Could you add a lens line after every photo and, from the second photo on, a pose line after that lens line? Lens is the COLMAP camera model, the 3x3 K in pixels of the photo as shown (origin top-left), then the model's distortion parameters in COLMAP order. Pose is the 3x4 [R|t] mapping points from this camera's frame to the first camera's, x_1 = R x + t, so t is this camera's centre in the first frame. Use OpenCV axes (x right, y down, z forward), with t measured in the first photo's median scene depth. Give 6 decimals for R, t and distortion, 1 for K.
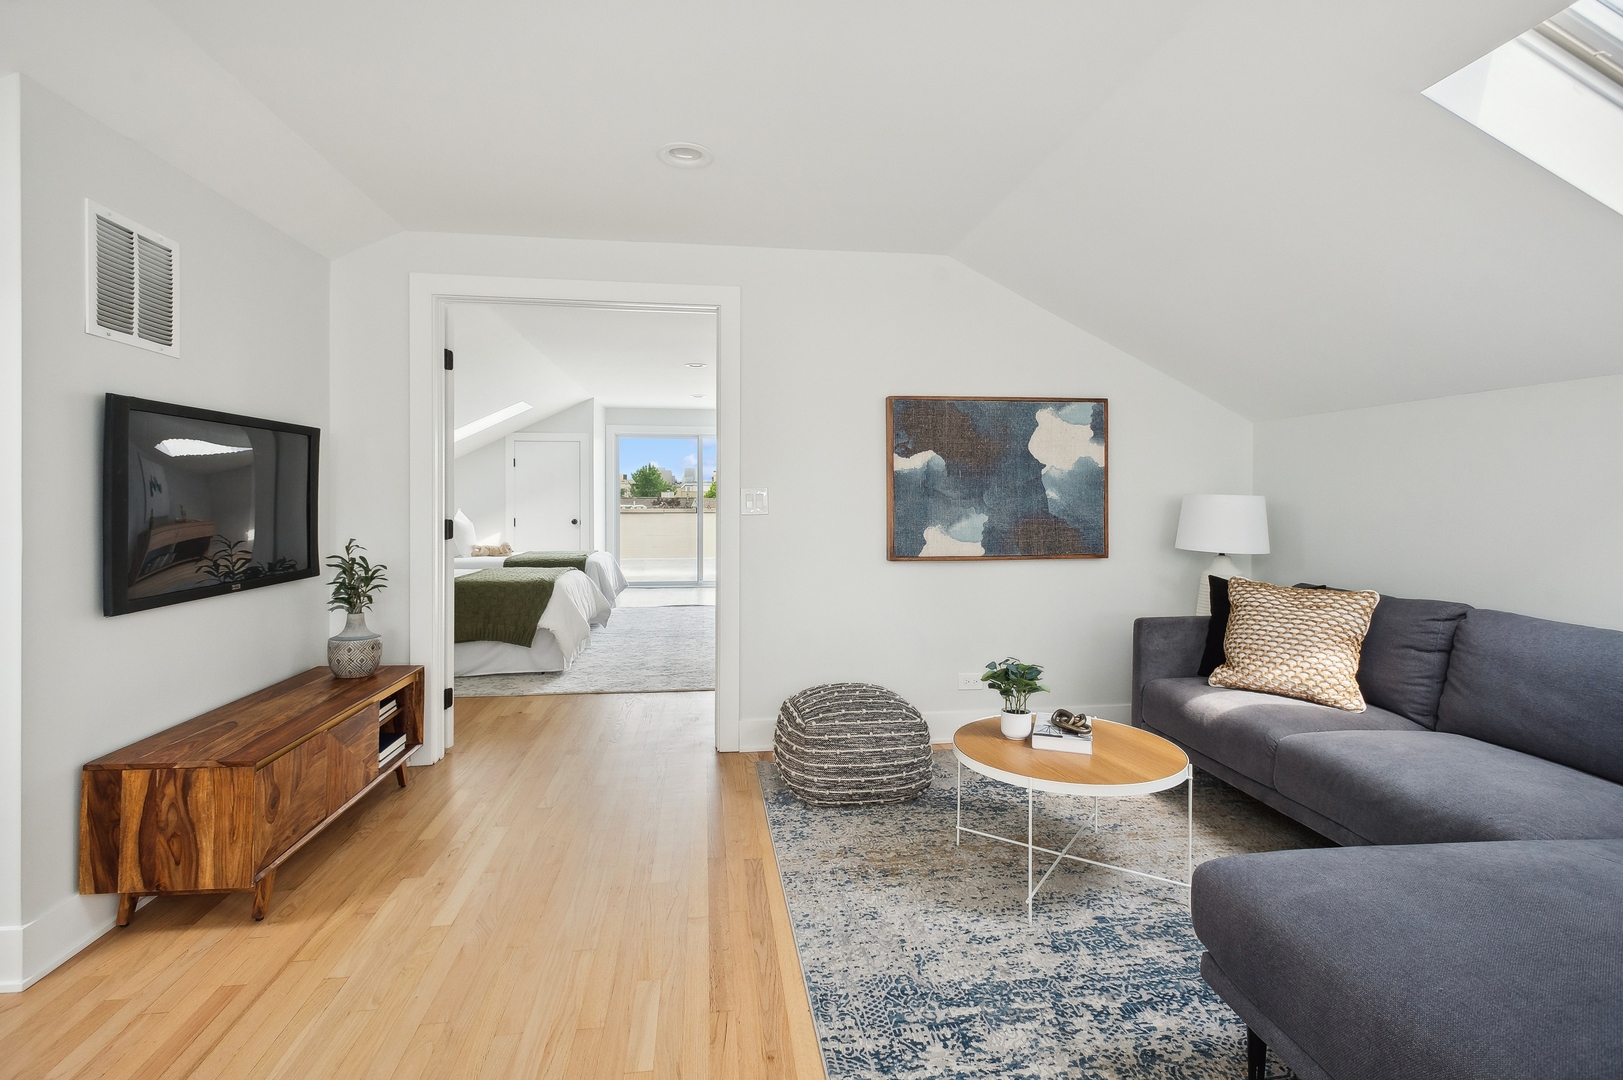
lens RADIAL K [[761.3, 0, 815.1], [0, 761.3, 506.7], [0, 0, 1]] dist [0.003077, -0.001175]
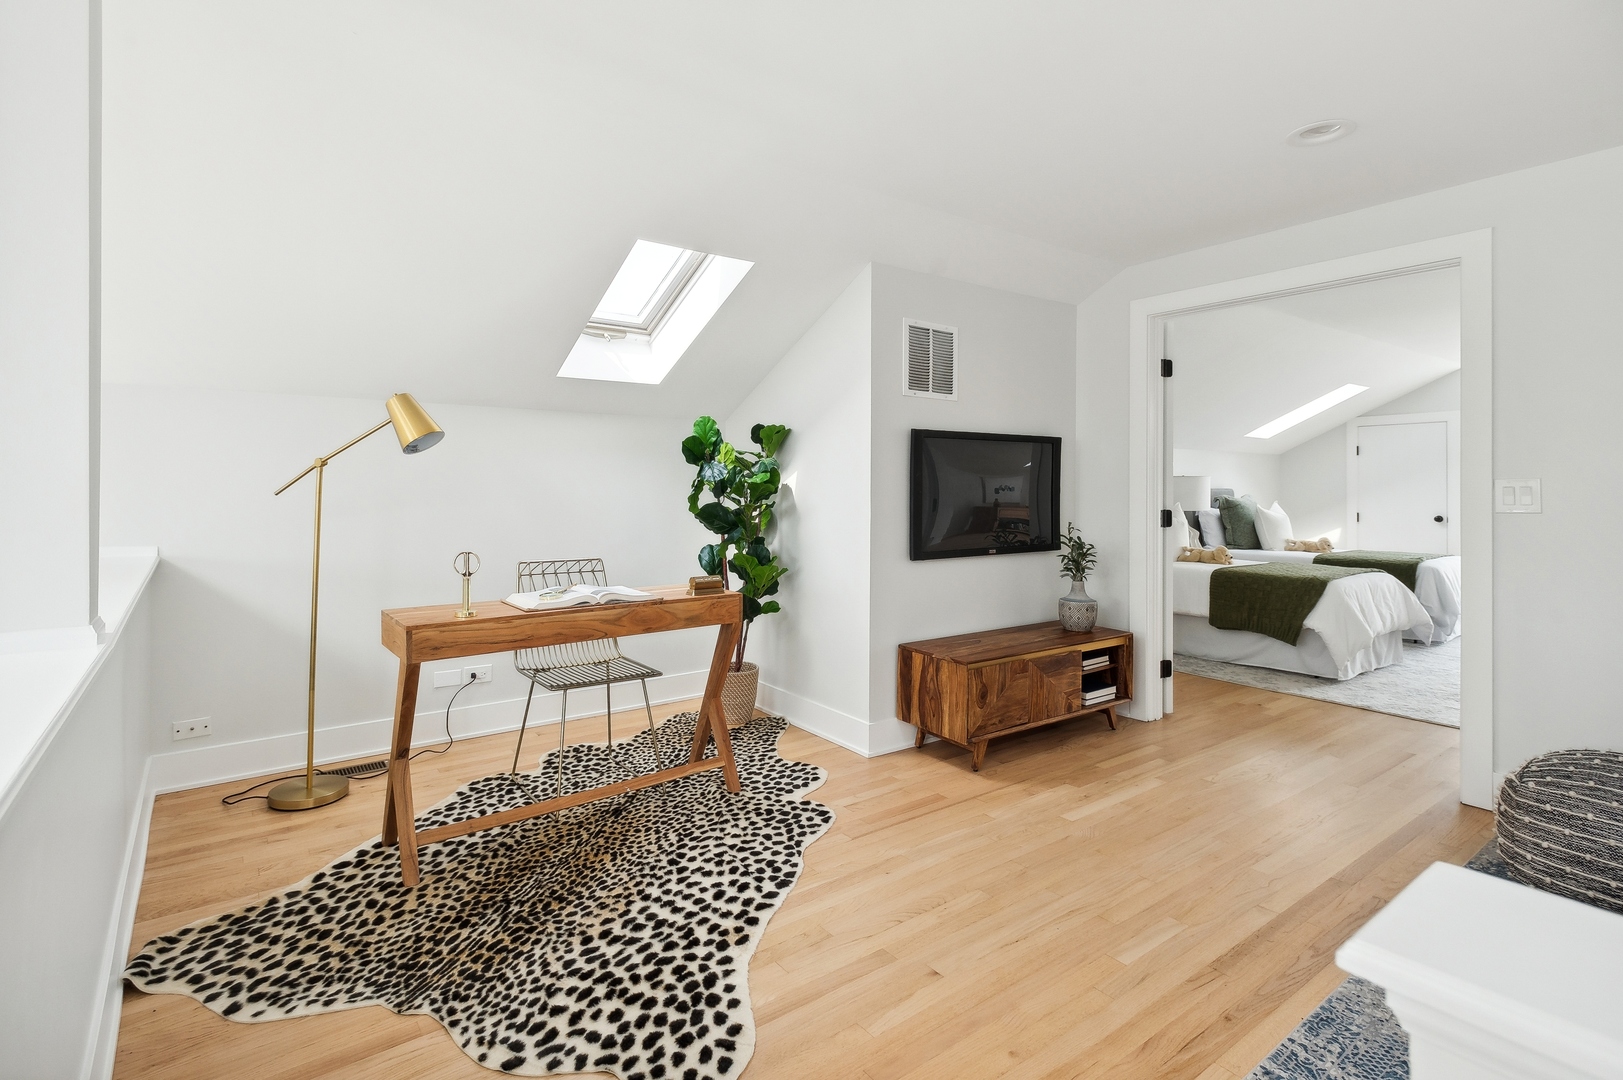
lens RADIAL K [[785.0, 0, 813.2], [0, 785.0, 495.4], [0, 0, 1]] dist [0.006084, -0.000561]
pose [[0.482669, 0.007645, -0.875770, 0.348855], [-0.011252, 0.999934, 0.002527, -0.001891], [0.875731, 0.008634, 0.482723, -0.024919]]
